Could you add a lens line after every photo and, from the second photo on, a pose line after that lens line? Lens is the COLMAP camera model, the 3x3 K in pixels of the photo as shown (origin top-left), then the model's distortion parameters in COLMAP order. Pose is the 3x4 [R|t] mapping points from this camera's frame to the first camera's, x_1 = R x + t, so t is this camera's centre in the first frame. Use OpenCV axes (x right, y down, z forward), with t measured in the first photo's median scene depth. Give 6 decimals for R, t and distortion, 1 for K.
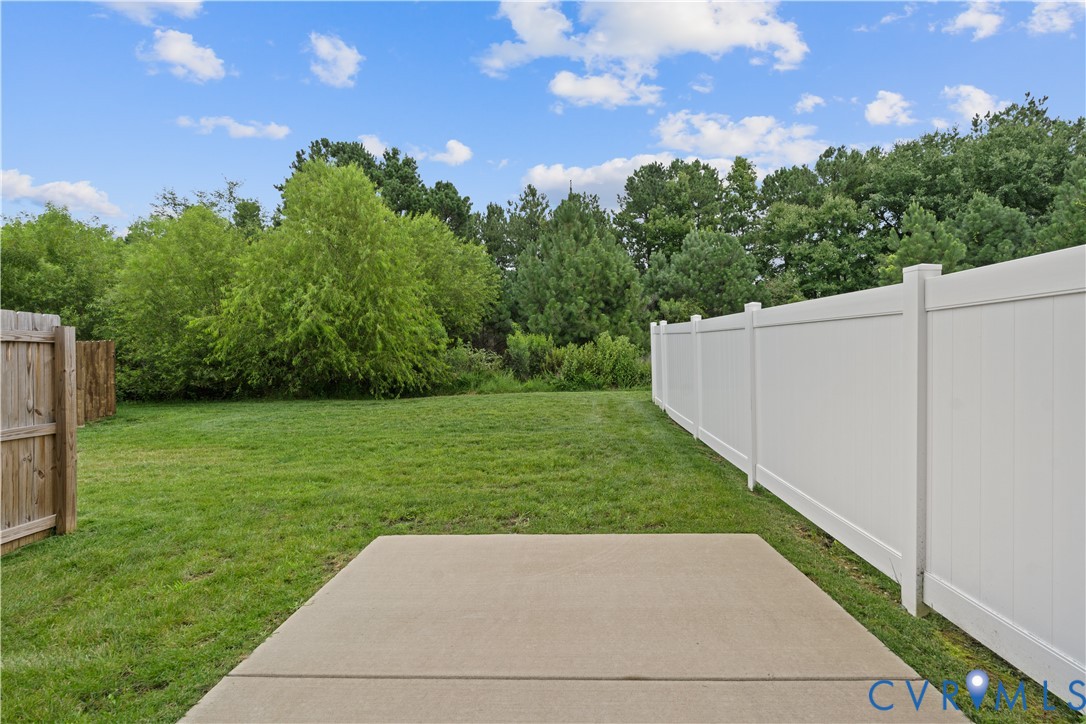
lens RADIAL K [[483.1, 0, 545.5], [0, 483.1, 355.6], [0, 0, 1]] dist [-0.003264, 0.000762]
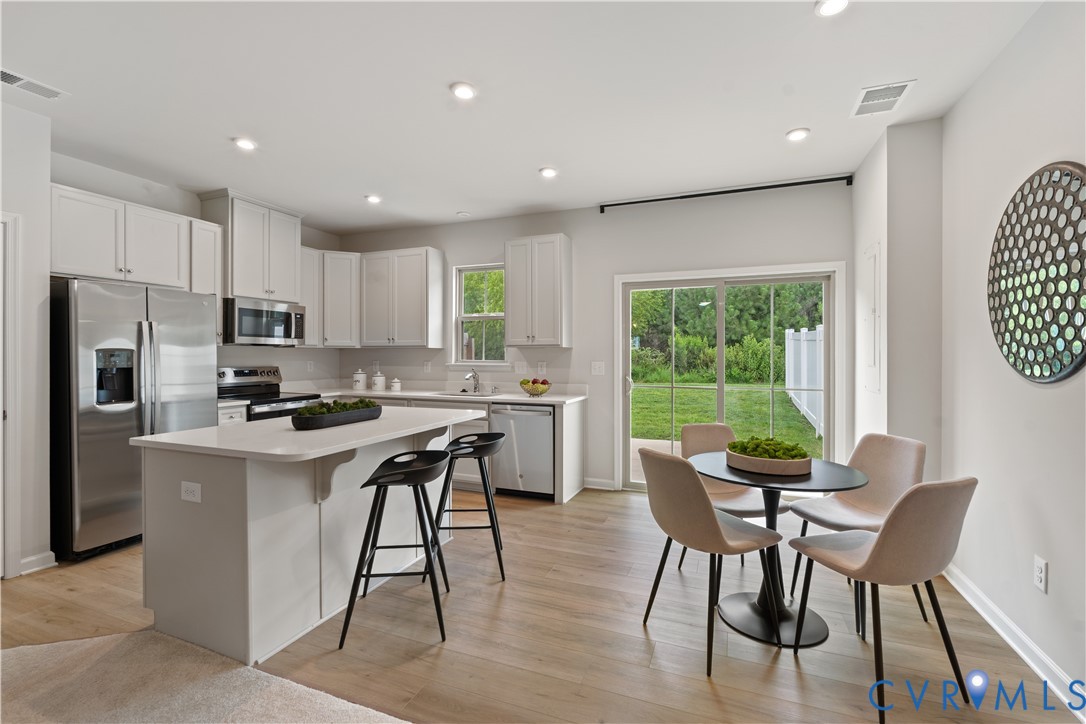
lens RADIAL K [[483.1, 0, 546.3], [0, 483.1, 354.9], [0, 0, 1]] dist [-0.003264, 0.000762]
pose [[0.945780, 0.020301, -0.324174, 0.026633], [-0.018309, 0.999790, 0.009194, -0.001569], [0.324292, -0.002760, 0.945953, -0.281141]]
